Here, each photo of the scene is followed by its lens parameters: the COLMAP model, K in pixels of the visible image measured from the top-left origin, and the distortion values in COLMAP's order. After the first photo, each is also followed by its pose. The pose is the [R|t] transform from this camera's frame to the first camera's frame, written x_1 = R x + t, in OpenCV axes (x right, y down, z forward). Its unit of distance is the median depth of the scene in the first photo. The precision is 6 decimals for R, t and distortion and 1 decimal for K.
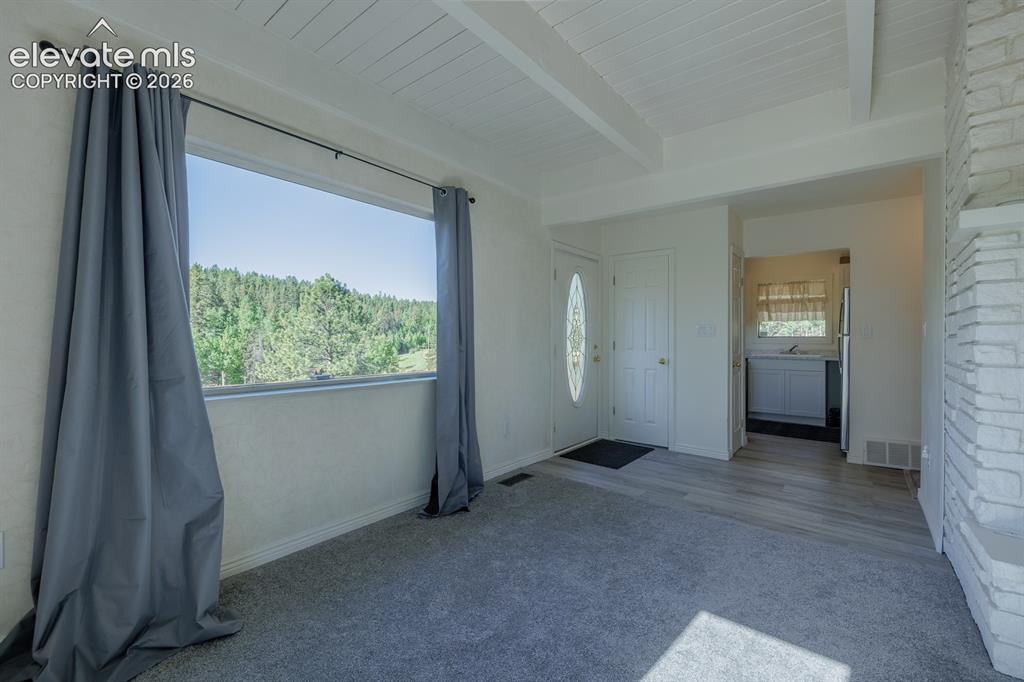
lens RADIAL K [[428.9, 0, 512.0], [0, 428.9, 341.0], [0, 0, 1]] dist [-0.000072, -0.000051]
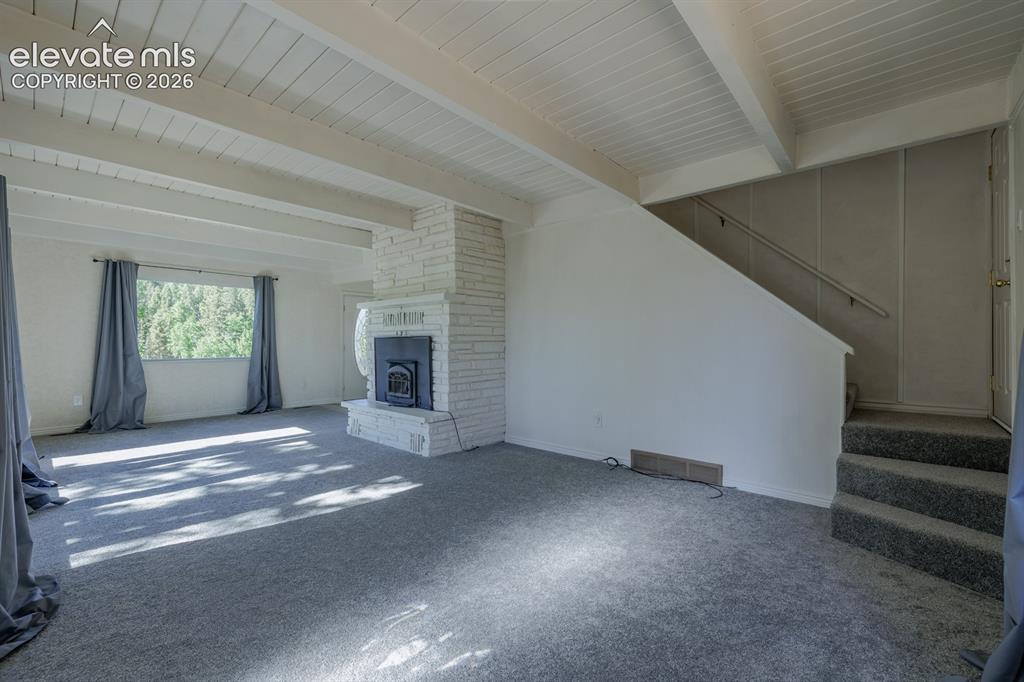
lens RADIAL K [[430.6, 0, 510.7], [0, 430.6, 342.7], [0, 0, 1]] dist [0.003586, 0.000211]
pose [[0.998895, -0.000987, -0.046984, 1.295175], [0.000854, 0.999996, -0.002842, 0.007344], [0.046987, 0.002798, 0.998892, -1.235495]]
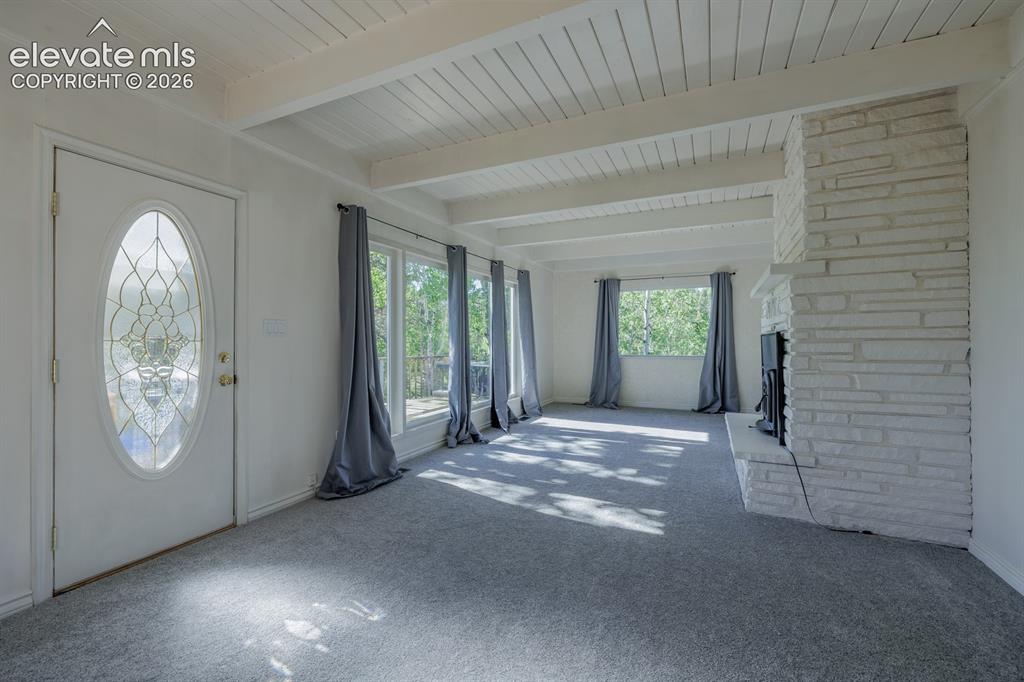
lens RADIAL K [[430.6, 0, 510.7], [0, 430.6, 342.7], [0, 0, 1]] dist [0.003586, 0.000211]
pose [[0.241489, 0.003275, -0.970398, 1.766590], [-0.004752, 0.999986, 0.002192, 0.005924], [0.970392, 0.004082, 0.241502, -0.573402]]
